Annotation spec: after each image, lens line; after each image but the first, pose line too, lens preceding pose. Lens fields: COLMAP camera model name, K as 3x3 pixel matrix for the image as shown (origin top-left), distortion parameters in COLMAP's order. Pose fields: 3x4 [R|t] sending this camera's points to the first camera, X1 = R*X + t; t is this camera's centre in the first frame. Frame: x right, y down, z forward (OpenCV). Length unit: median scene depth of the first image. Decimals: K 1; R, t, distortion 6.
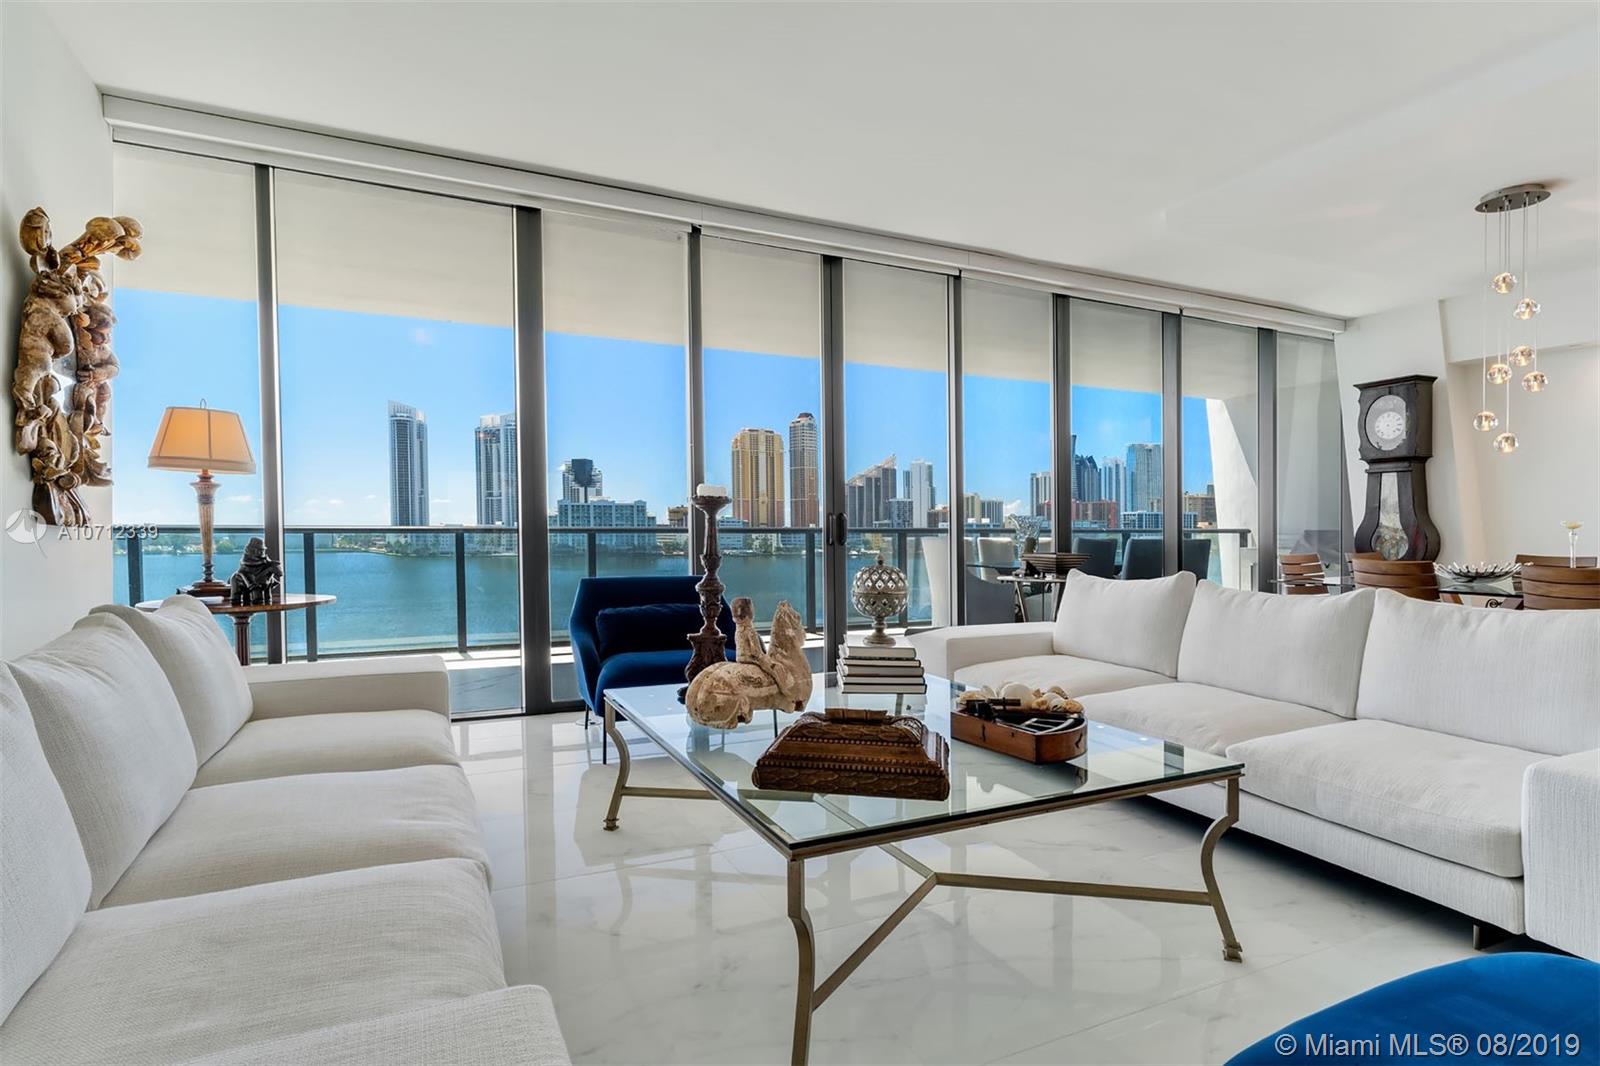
lens RADIAL K [[847.0, 0, 801.7], [0, 847.0, 563.7], [0, 0, 1]] dist [0.001583, 0.001007]
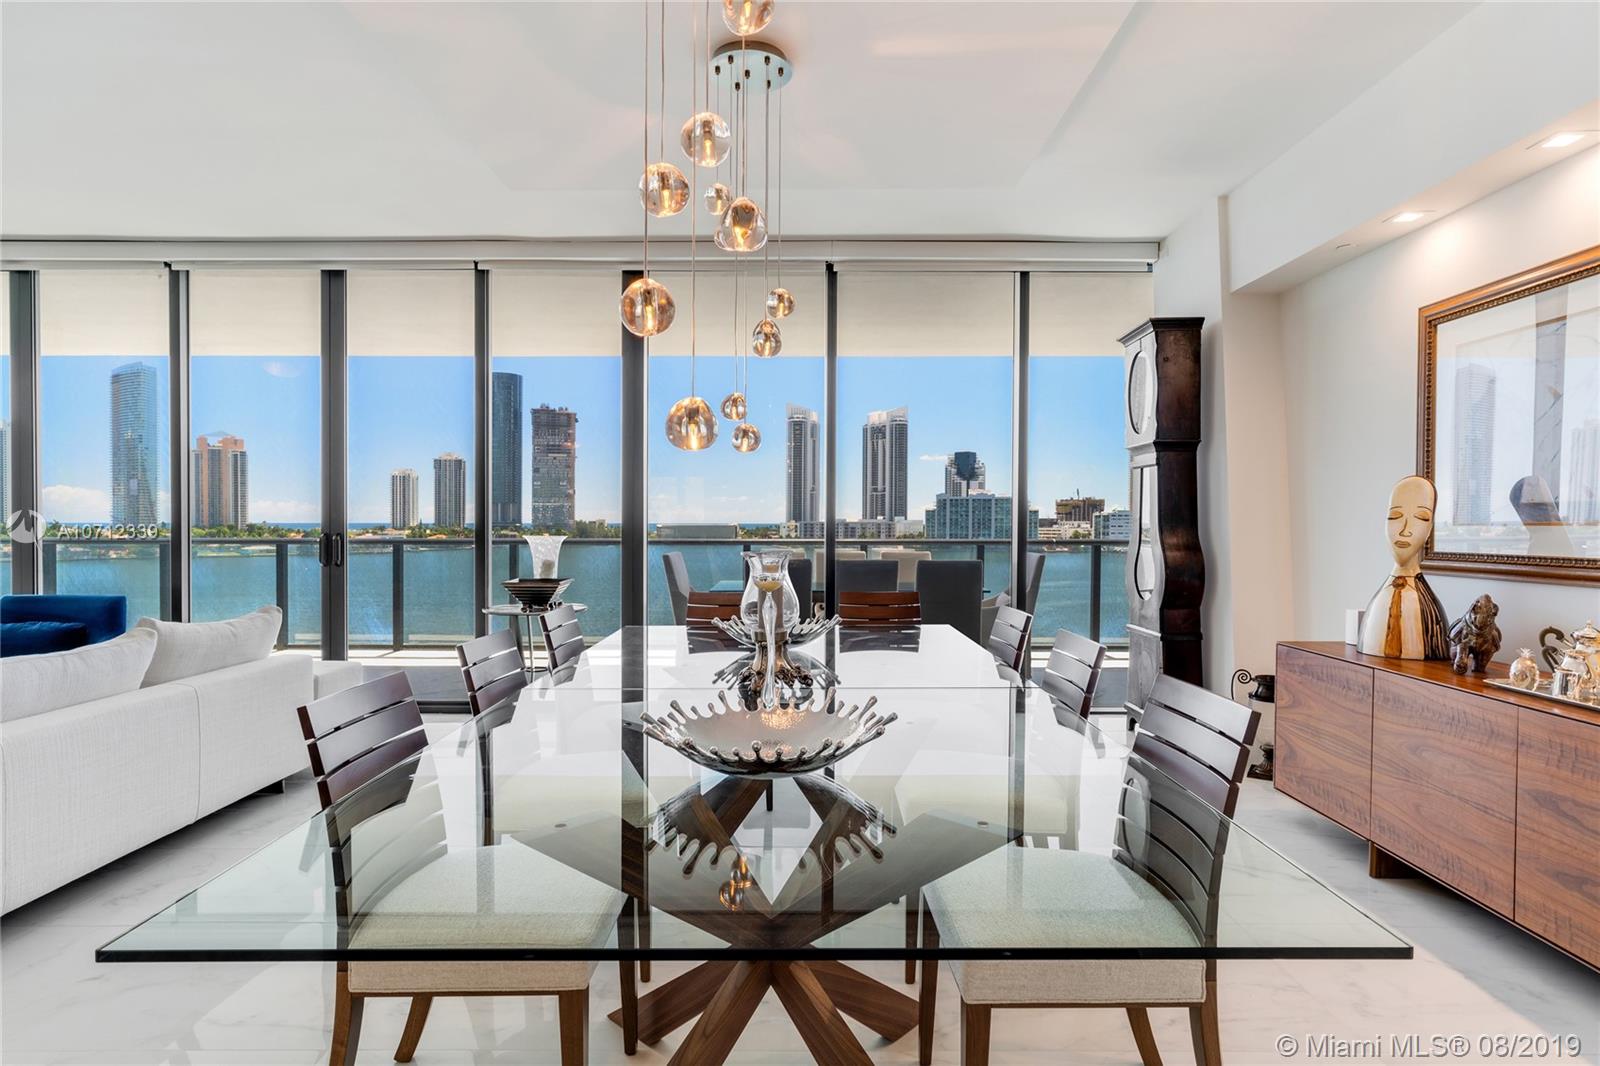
lens RADIAL K [[875.4, 0, 770.8], [0, 875.4, 534.8], [0, 0, 1]] dist [0.028411, 0.000352]
pose [[0.884414, 0.004385, -0.466683, 0.495759], [-0.017189, 0.999583, -0.023184, -0.022346], [0.466387, 0.028526, 0.884121, 0.176651]]
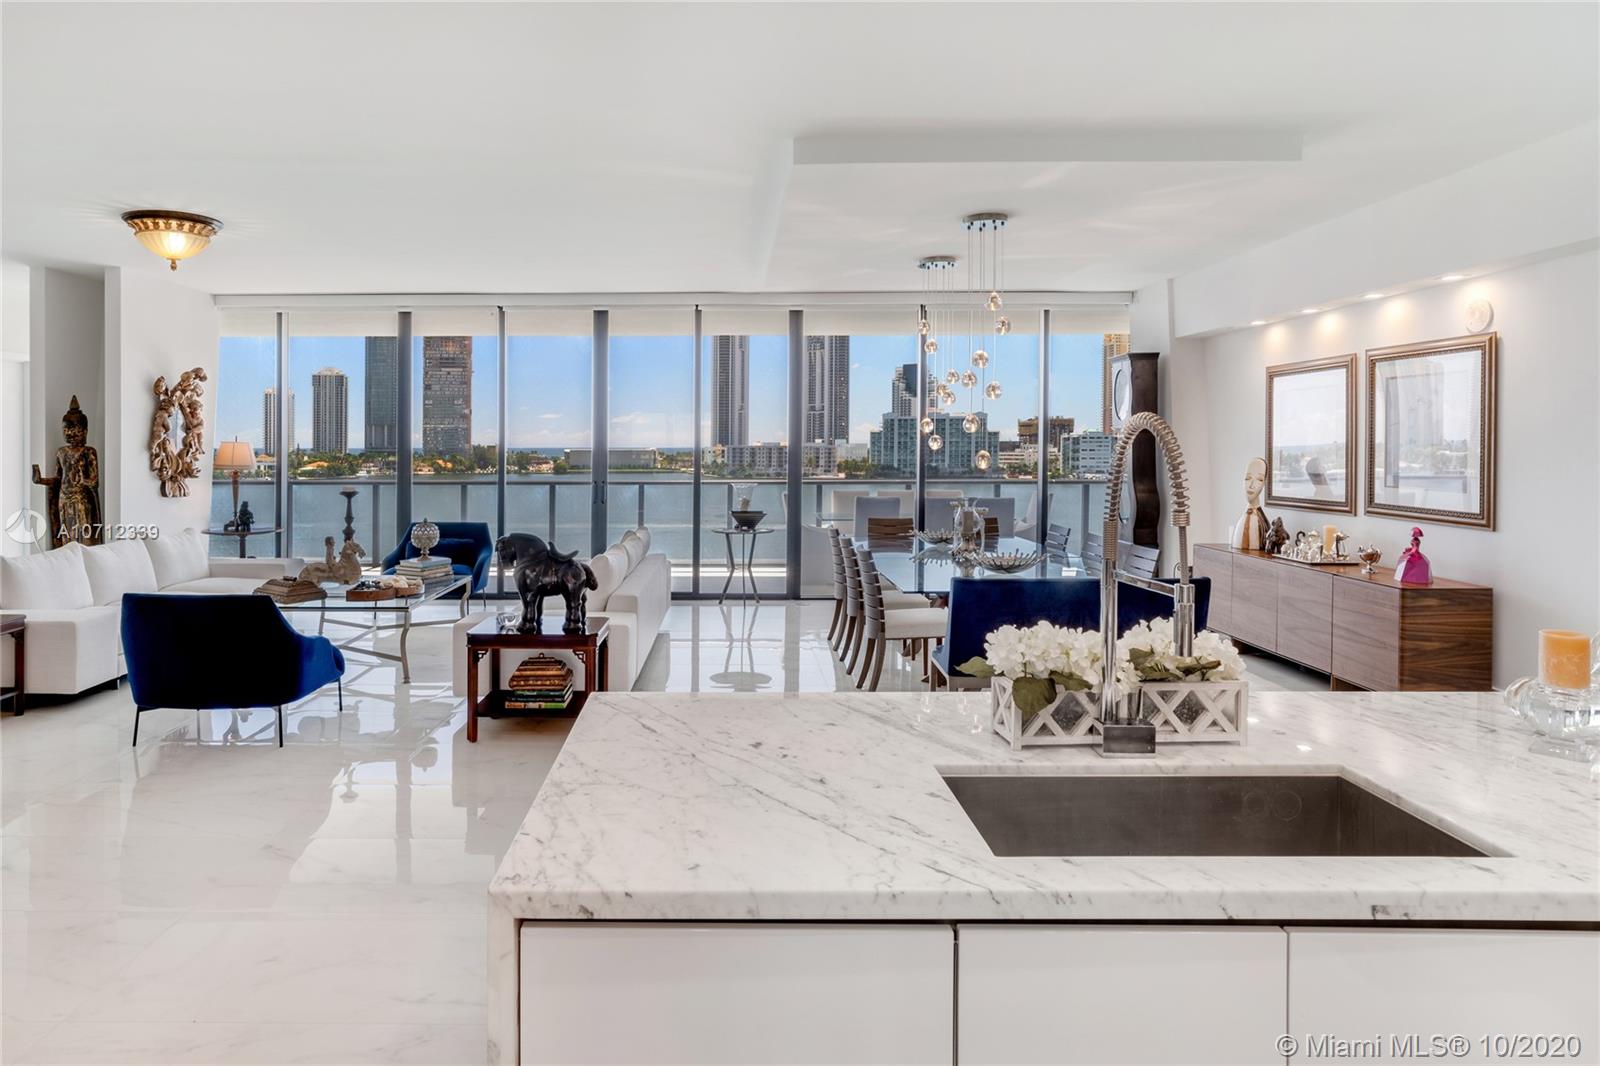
lens RADIAL K [[1027.3, 0, 707.6], [0, 1027.3, 469.1], [0, 0, 1]] dist [-0.009915, -0.001183]
pose [[0.894213, 0.007448, -0.447580, 0.527996], [-0.015451, 0.999779, -0.014232, -0.030640], [0.447375, 0.019642, 0.894131, -0.276614]]
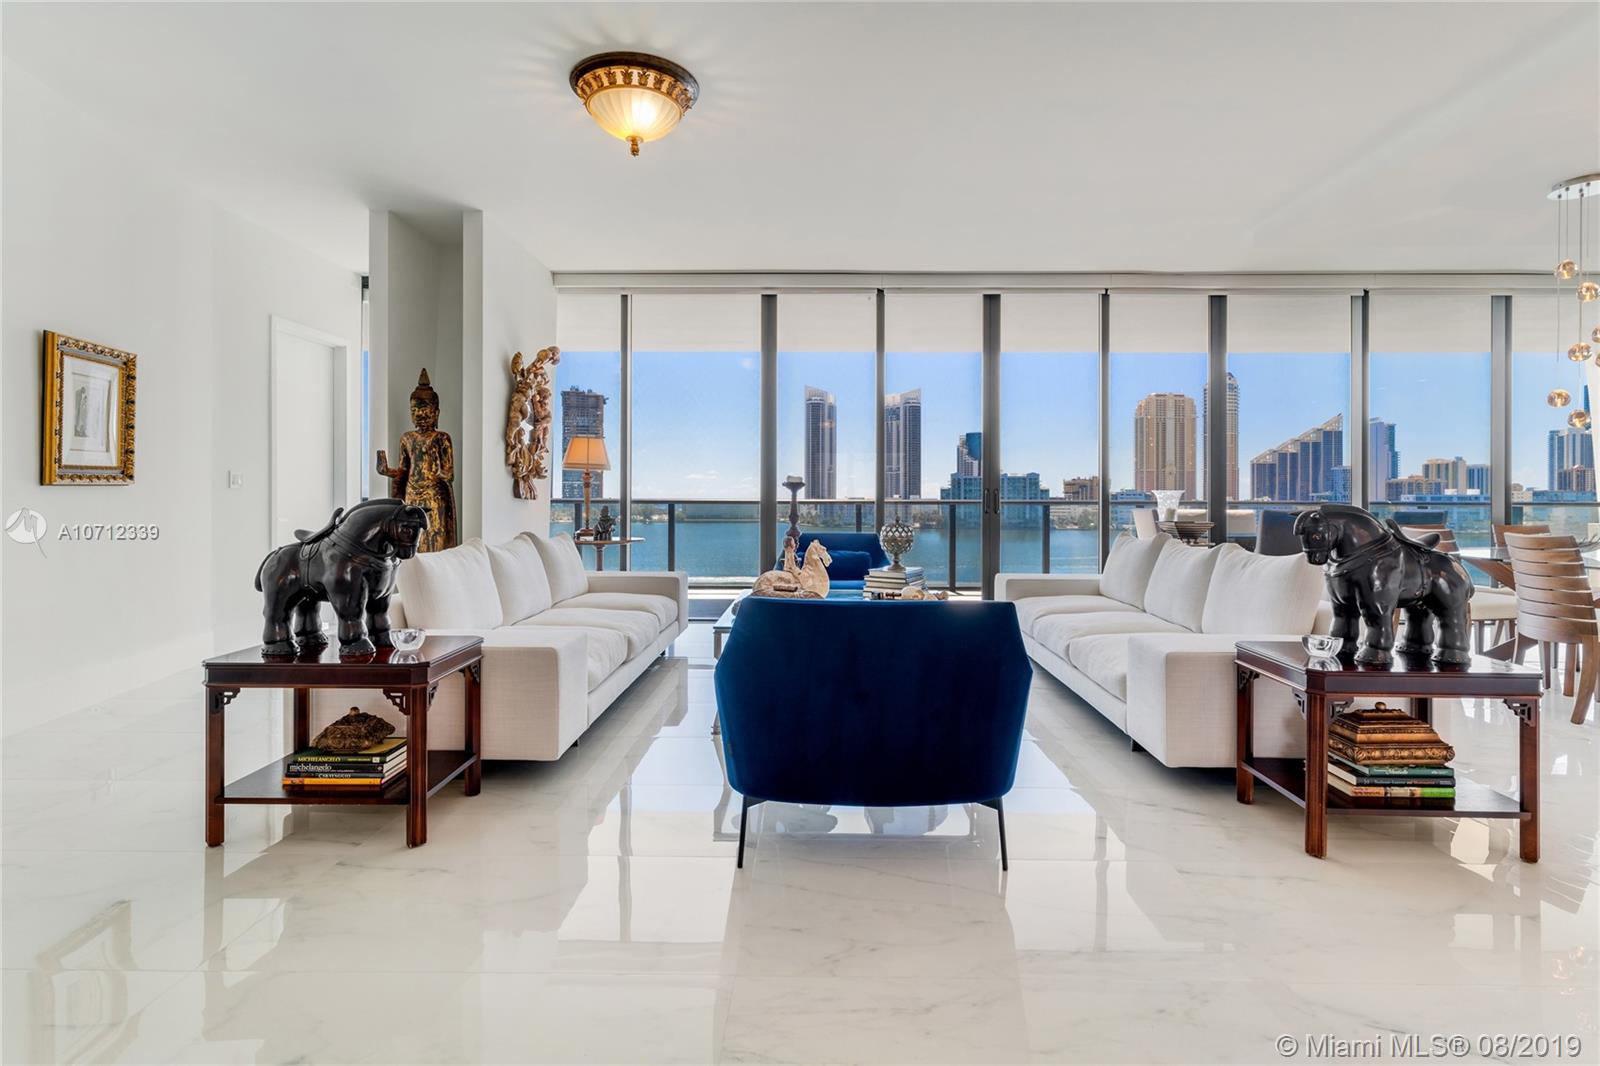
lens RADIAL K [[855.7, 0, 798.0], [0, 855.7, 516.2], [0, 0, 1]] dist [0.000281, 0.000249]
pose [[0.895381, 0.008496, -0.445220, 0.188471], [-0.019315, 0.999618, -0.019769, 0.007428], [0.444882, 0.026300, 0.895203, -0.164565]]
